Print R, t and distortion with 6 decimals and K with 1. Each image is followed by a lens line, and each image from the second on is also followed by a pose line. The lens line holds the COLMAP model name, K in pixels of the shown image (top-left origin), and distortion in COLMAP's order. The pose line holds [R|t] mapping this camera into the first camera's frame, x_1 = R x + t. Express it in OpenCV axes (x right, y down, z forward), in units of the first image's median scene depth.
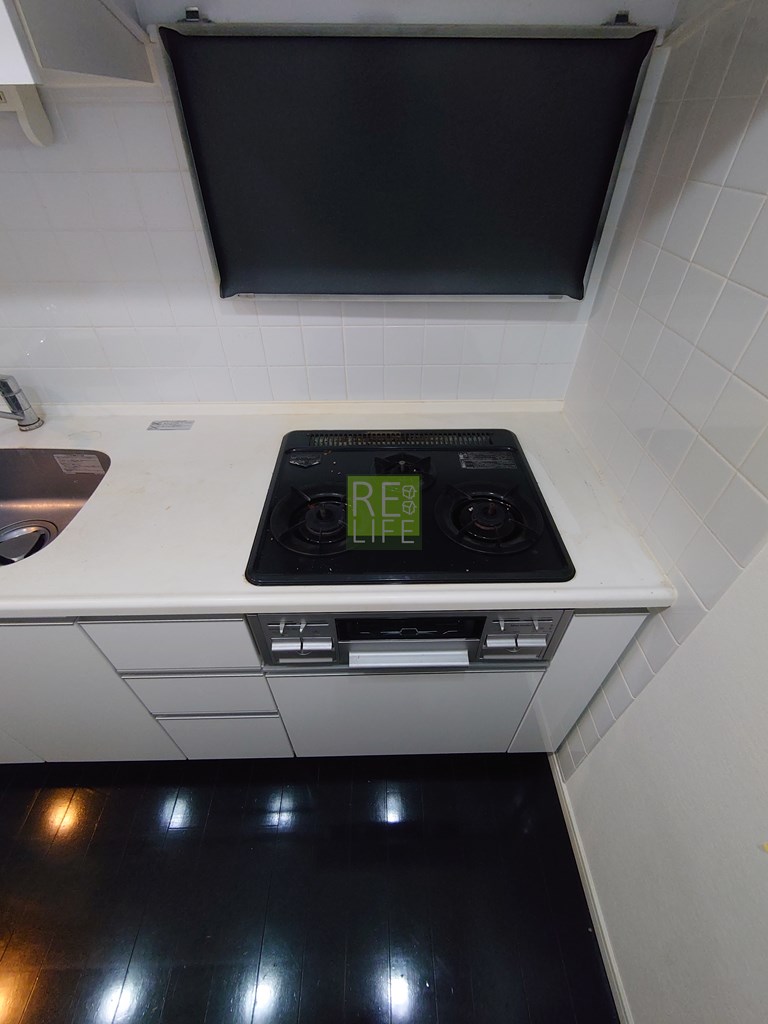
lens RADIAL K [[435.6, 0, 384.0], [0, 435.6, 512.0], [0, 0, 1]] dist [-0.013697, 0.000518]
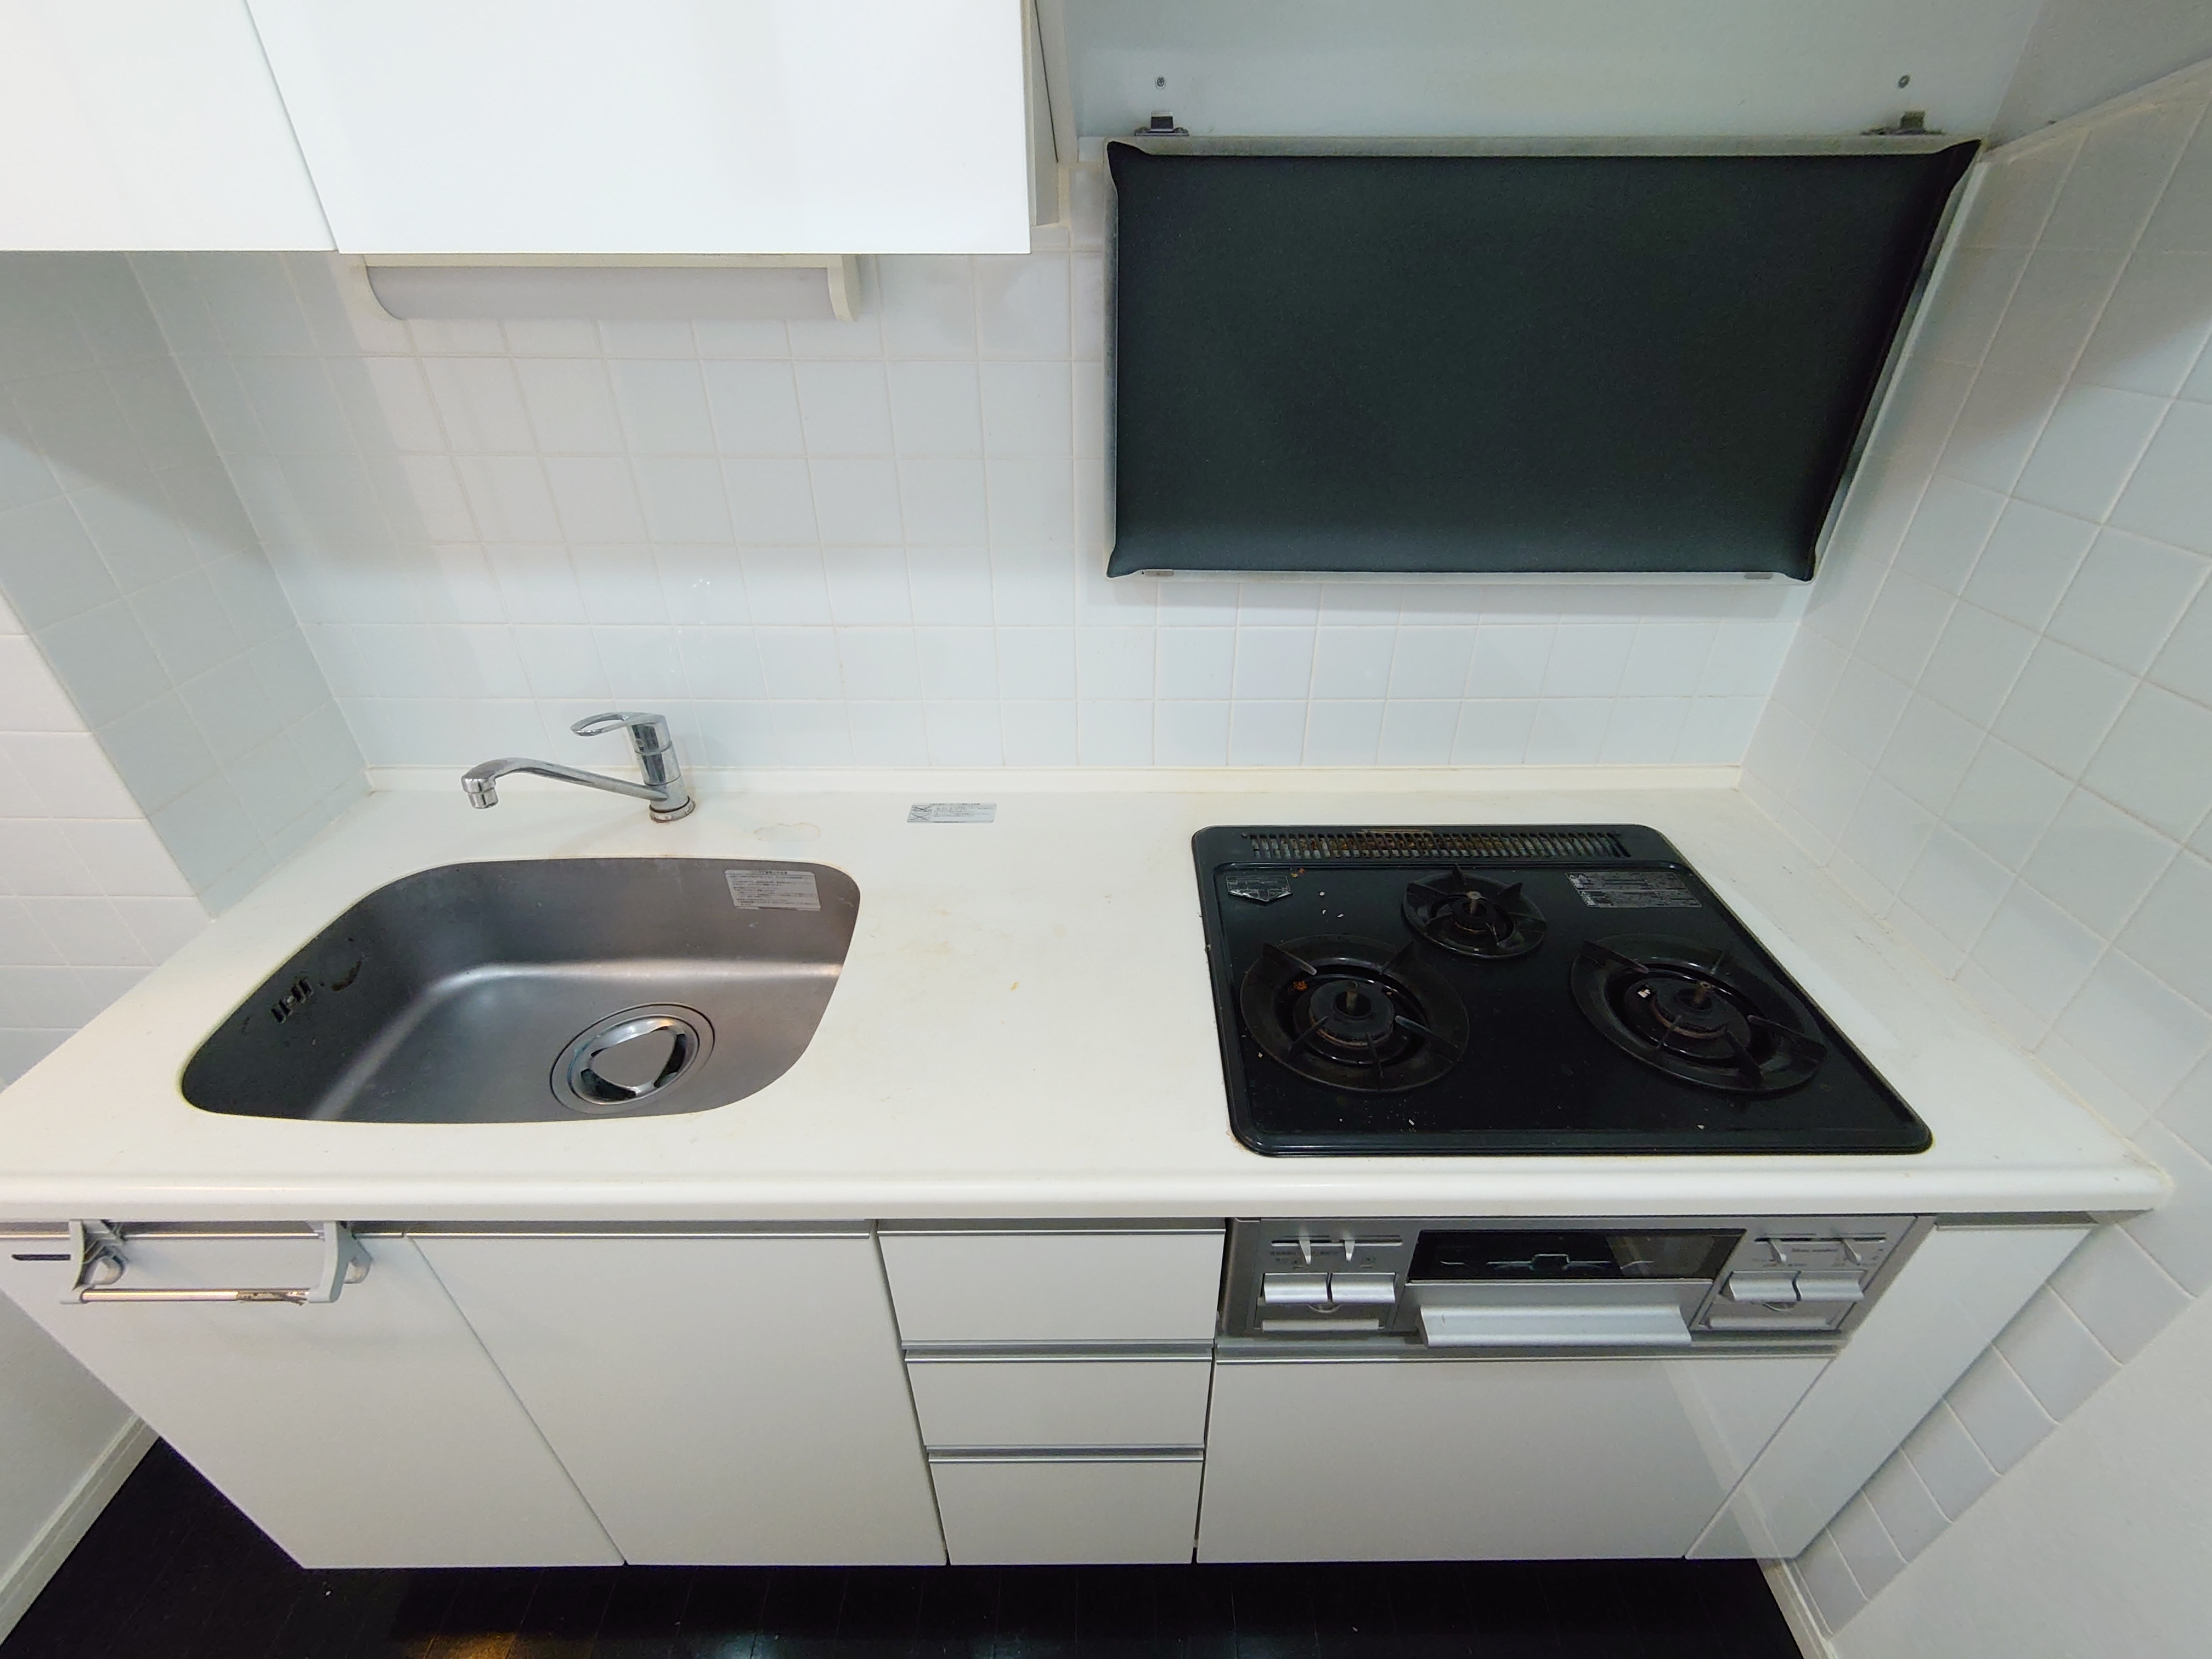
lens RADIAL K [[931.7, 0, 1107.4], [0, 931.7, 820.8], [0, 0, 1]] dist [-0.012031, 0.000139]
pose [[0.999755, 0.005296, -0.021472, -0.351450], [-0.008856, 0.985532, -0.169256, -0.014640], [0.020264, 0.169405, 0.985338, -0.054495]]
